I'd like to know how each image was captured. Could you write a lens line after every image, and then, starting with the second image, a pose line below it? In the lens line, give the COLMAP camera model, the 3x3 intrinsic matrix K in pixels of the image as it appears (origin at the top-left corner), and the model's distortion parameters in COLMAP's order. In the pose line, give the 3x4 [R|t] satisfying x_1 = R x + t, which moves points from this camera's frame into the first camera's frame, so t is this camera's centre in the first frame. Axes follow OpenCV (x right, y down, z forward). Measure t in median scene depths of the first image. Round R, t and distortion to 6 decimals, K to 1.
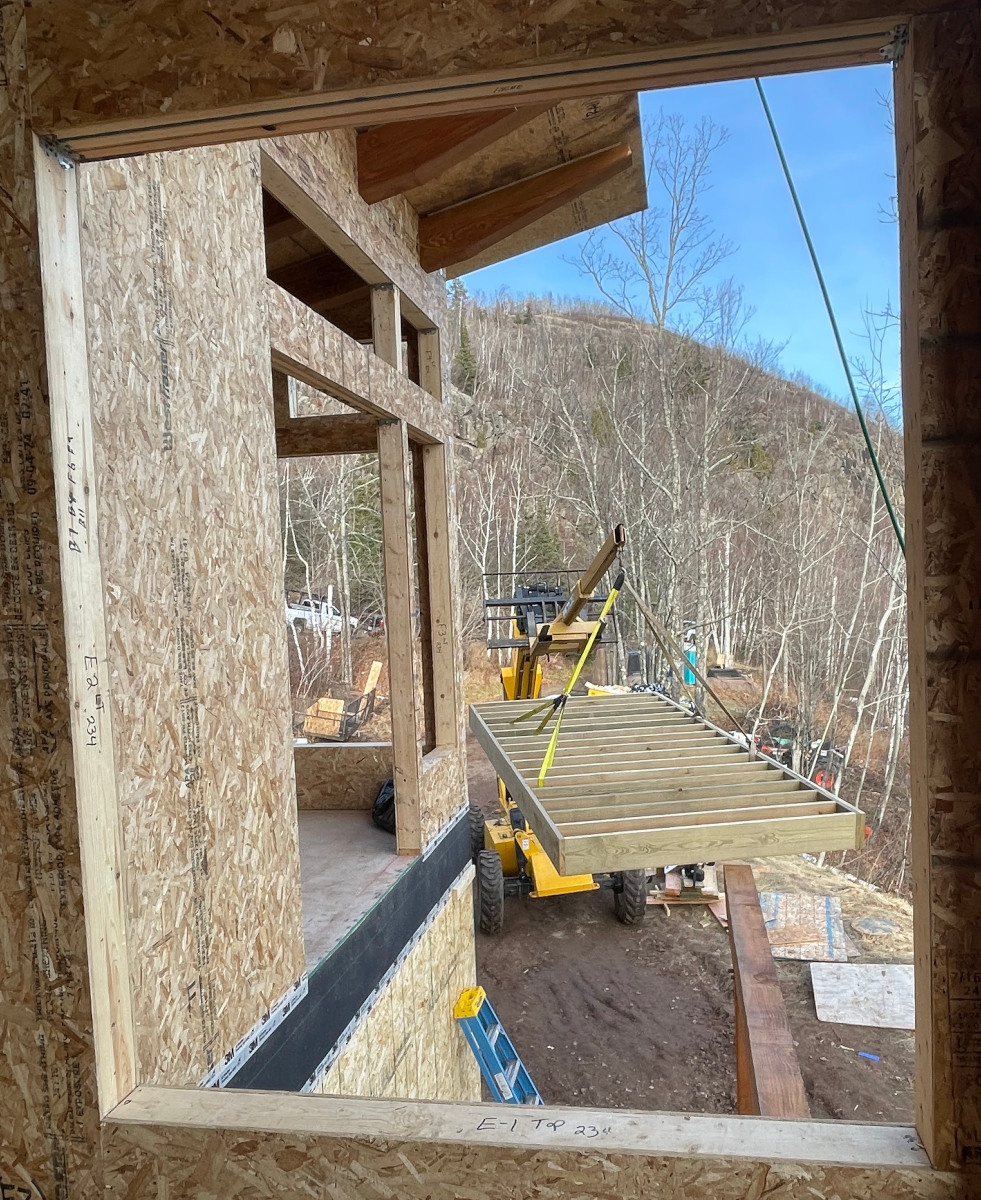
lens RADIAL K [[836.8, 0, 496.8], [0, 836.8, 595.3], [0, 0, 1]] dist [0.004879, -0.012422]
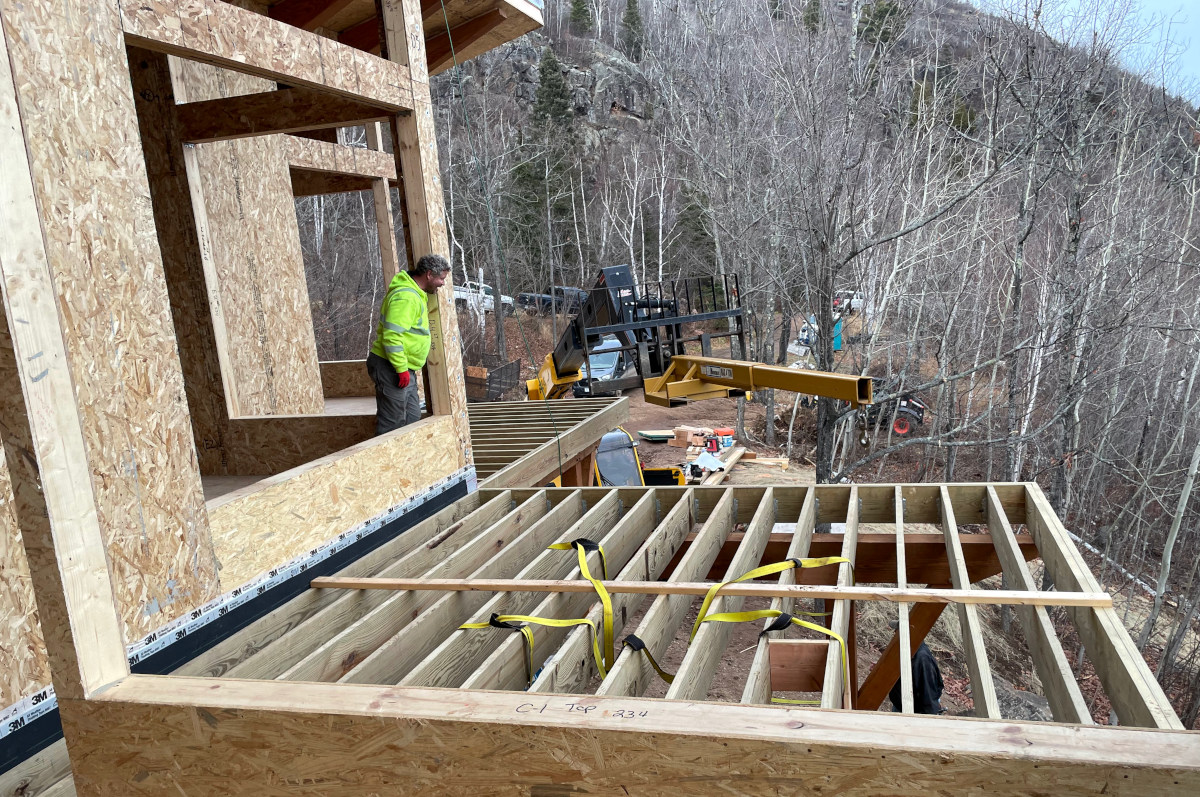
lens RADIAL K [[884.7, 0, 600.5], [0, 884.7, 407.1], [0, 0, 1]] dist [0.045593, 0.001155]
pose [[0.992286, -0.014793, -0.123088, 1.082520], [0.032971, 0.988589, 0.146983, 0.041917], [0.119509, -0.149907, 0.981451, -1.755827]]
